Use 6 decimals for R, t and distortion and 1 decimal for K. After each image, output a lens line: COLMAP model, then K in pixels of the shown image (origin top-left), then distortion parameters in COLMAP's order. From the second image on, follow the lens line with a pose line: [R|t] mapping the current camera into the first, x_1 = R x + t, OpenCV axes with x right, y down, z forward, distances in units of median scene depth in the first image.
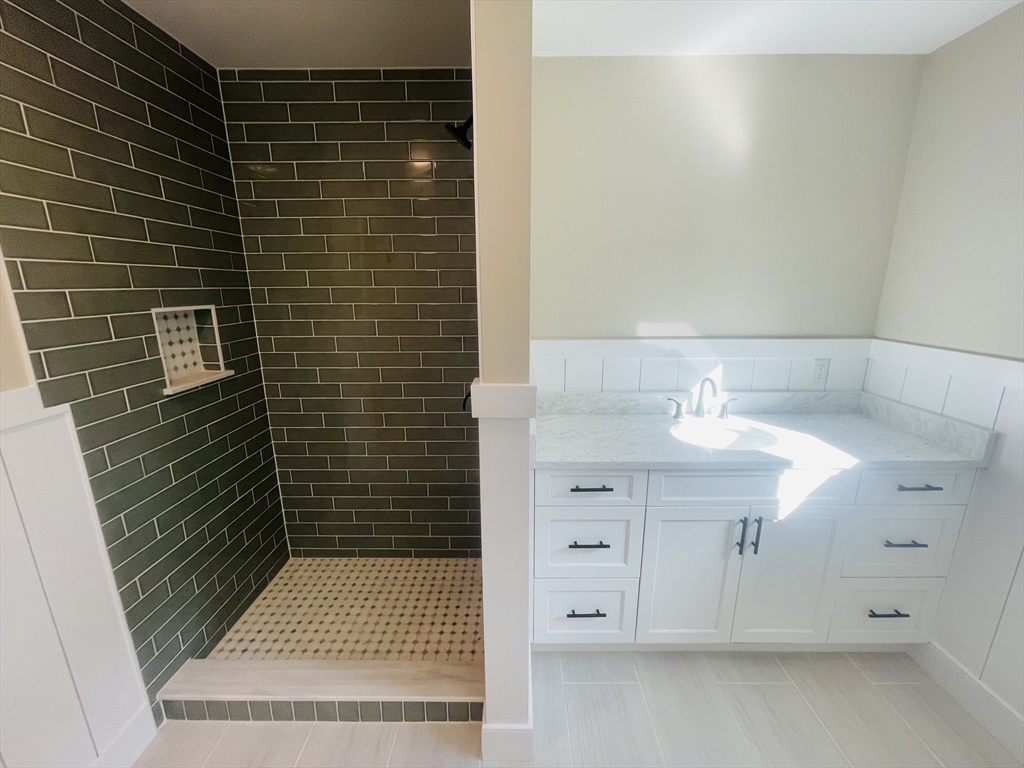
lens RADIAL K [[413.7, 0, 512.1], [0, 413.7, 383.8], [0, 0, 1]] dist [0.008447, 0.000830]
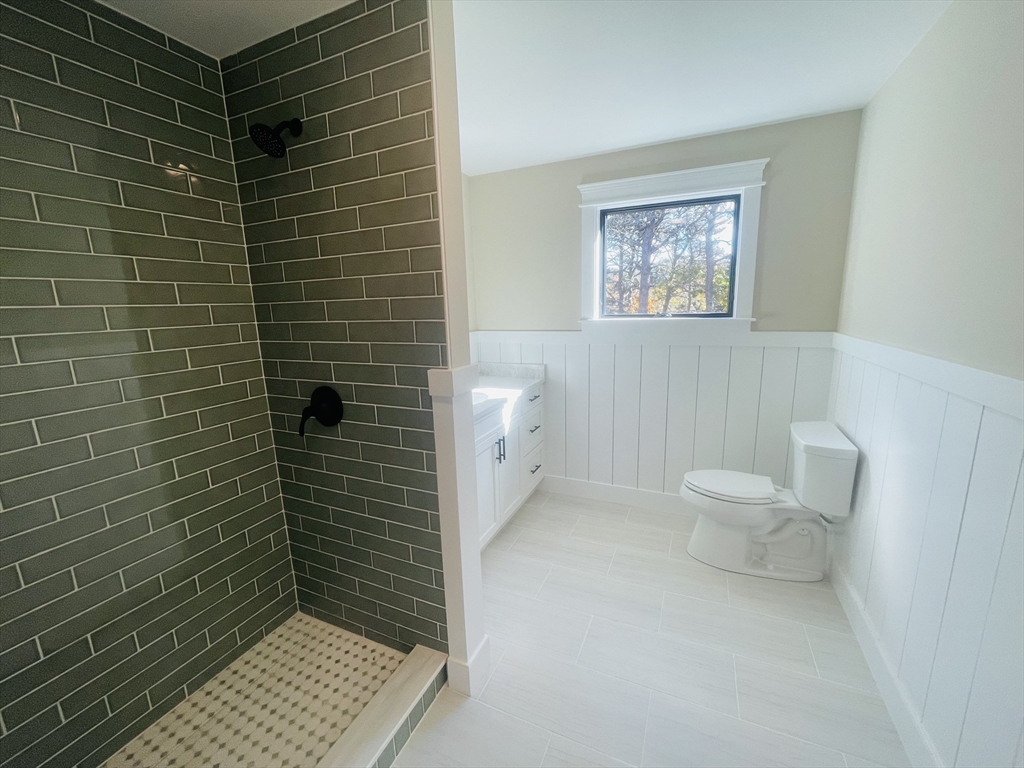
lens RADIAL K [[413.7, 0, 511.0], [0, 413.7, 380.8], [0, 0, 1]] dist [0.008447, 0.000830]
pose [[0.411651, -0.175090, 0.894364, -0.632045], [0.240193, 0.967517, 0.078857, -0.014421], [-0.879119, 0.182358, 0.440335, 0.150373]]
